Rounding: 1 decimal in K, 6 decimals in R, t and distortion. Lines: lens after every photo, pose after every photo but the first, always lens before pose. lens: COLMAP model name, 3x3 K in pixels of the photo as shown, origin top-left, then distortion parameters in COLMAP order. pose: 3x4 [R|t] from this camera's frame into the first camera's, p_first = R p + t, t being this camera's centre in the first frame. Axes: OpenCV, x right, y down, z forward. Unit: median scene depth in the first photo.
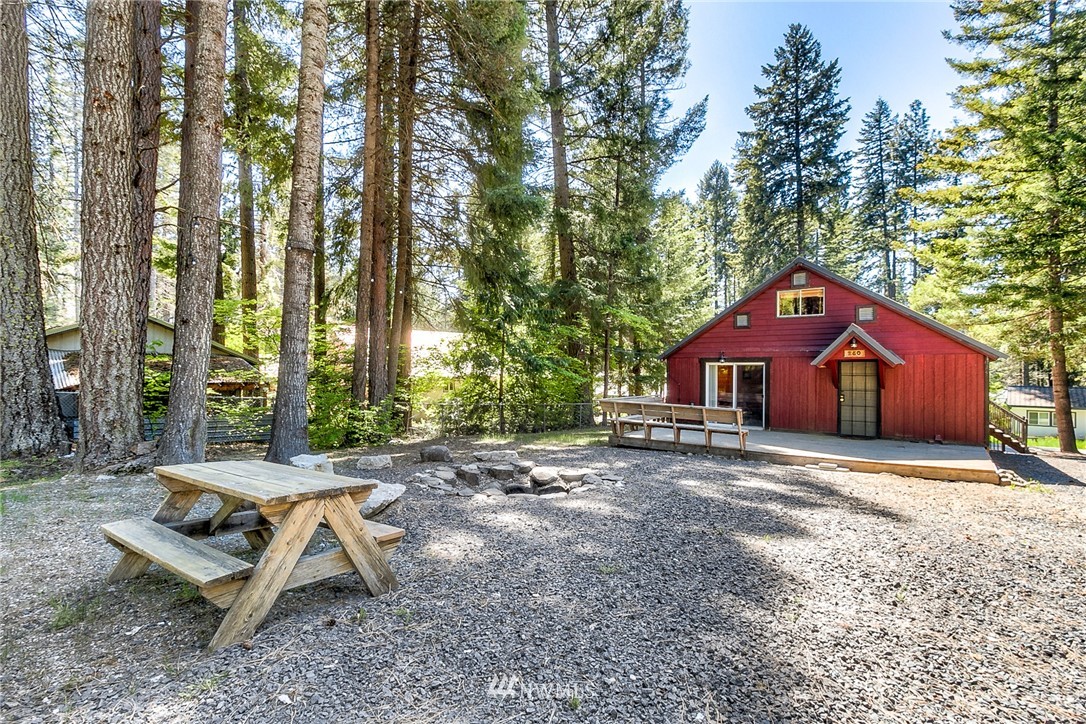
lens RADIAL K [[512.6, 0, 540.8], [0, 512.6, 364.6], [0, 0, 1]] dist [-0.006100, 0.001271]
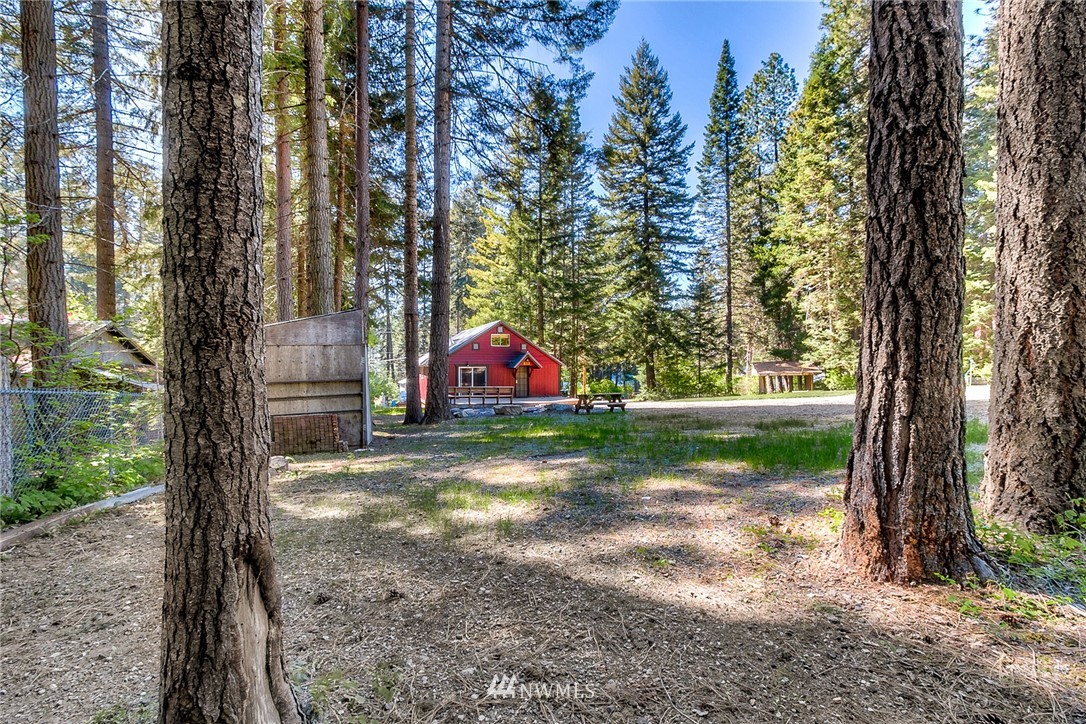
lens RADIAL K [[512.6, 0, 540.6], [0, 512.6, 361.9], [0, 0, 1]] dist [-0.006100, 0.001271]
pose [[0.500723, -0.001481, 0.865606, -0.852423], [-0.004588, 0.999980, 0.004365, -0.022671], [-0.865595, -0.006157, 0.500706, -0.178233]]
